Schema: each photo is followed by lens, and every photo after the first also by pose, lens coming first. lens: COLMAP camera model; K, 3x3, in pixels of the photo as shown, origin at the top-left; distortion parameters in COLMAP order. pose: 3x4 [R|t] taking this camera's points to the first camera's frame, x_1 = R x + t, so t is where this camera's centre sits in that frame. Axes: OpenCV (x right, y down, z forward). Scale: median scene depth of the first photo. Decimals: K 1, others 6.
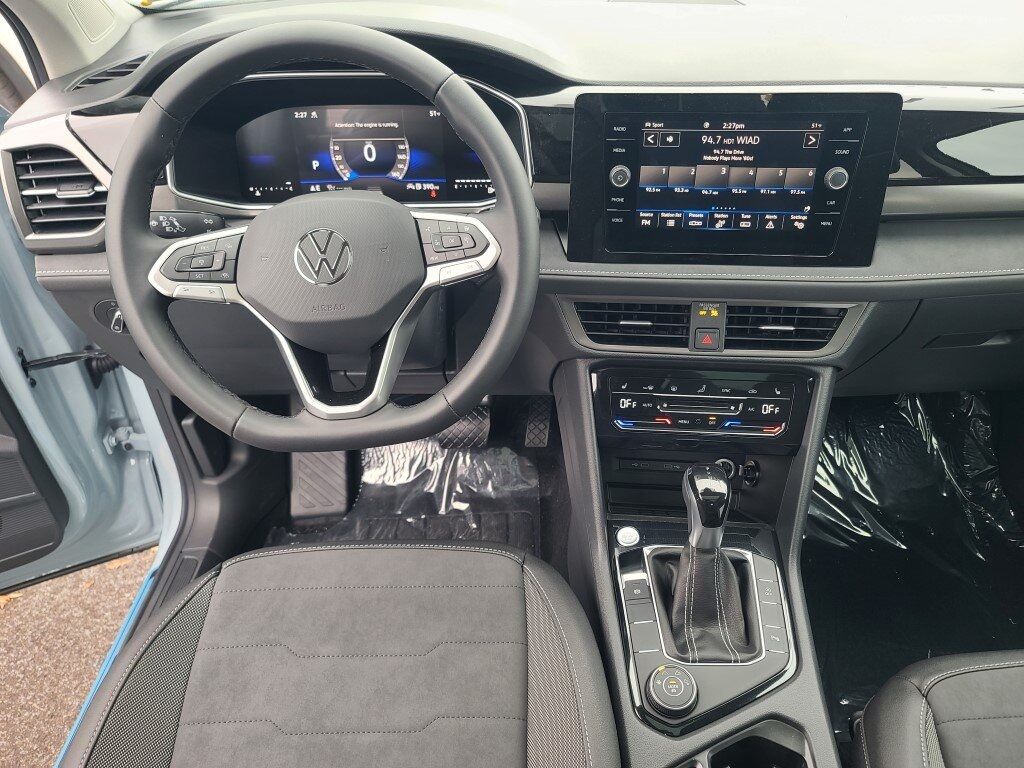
lens RADIAL K [[747.6, 0, 512.0], [0, 747.6, 384.0], [0, 0, 1]] dist [0.037885, -0.055584]
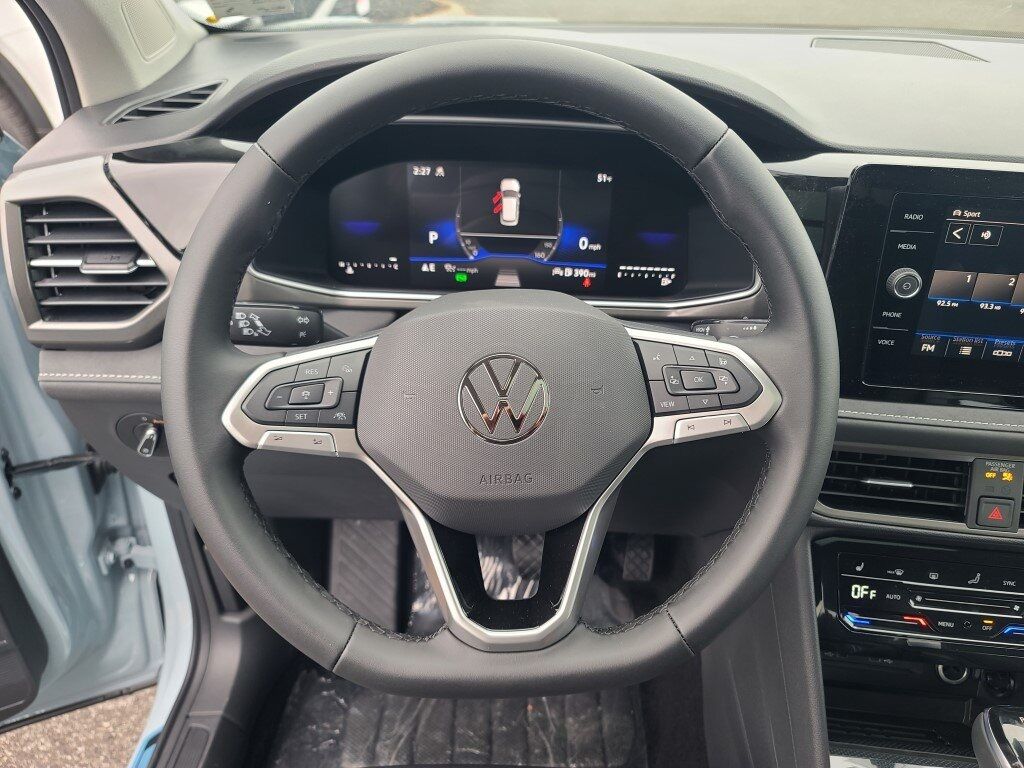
lens RADIAL K [[755.4, 0, 512.6], [0, 755.4, 365.7], [0, 0, 1]] dist [0.043381, -0.071116]
pose [[0.998859, 0.046610, 0.010406, -0.203874], [-0.045509, 0.995030, -0.088568, -0.114373], [-0.014482, 0.087993, 0.996016, 0.294161]]
